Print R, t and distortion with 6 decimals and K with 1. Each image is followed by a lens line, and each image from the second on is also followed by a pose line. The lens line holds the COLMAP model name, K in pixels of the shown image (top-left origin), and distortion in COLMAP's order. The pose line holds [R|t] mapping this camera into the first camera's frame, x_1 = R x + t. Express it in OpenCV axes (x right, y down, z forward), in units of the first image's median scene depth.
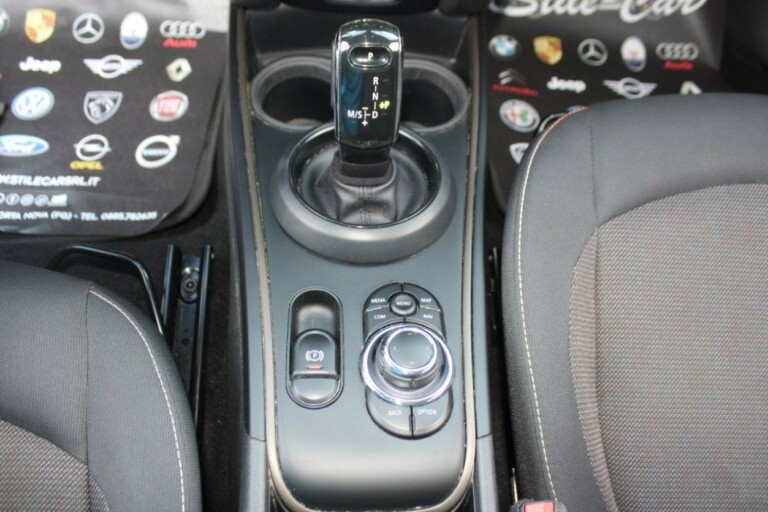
lens RADIAL K [[651.6, 0, 384.0], [0, 651.6, 256.0], [0, 0, 1]] dist [-0.153794, 0.107661]
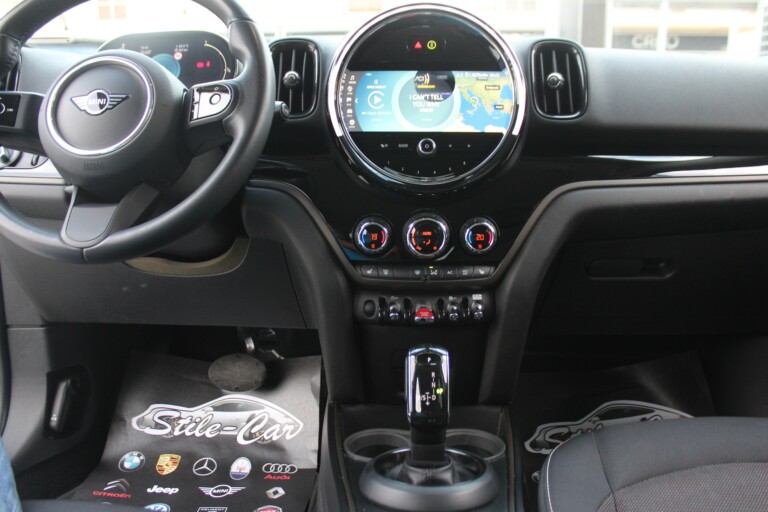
lens RADIAL K [[651.6, 0, 384.0], [0, 651.6, 256.0], [0, 0, 1]] dist [-0.153794, 0.107661]
pose [[0.995506, -0.063262, -0.070475, -0.001122], [-0.011083, 0.661229, -0.750103, 0.315921], [0.094053, 0.747512, 0.657556, -0.119837]]
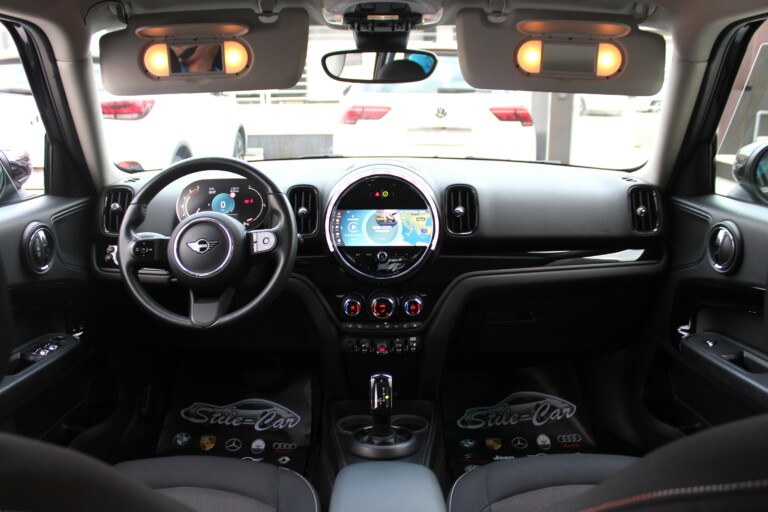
lens RADIAL K [[644.7, 0, 383.8], [0, 644.7, 269.4], [0, 0, 1]] dist [-0.152449, 0.122531]
pose [[0.996658, -0.068726, -0.044162, 0.070933], [0.016582, 0.699536, -0.714404, 0.661590], [0.079991, 0.711284, 0.698338, -0.675859]]
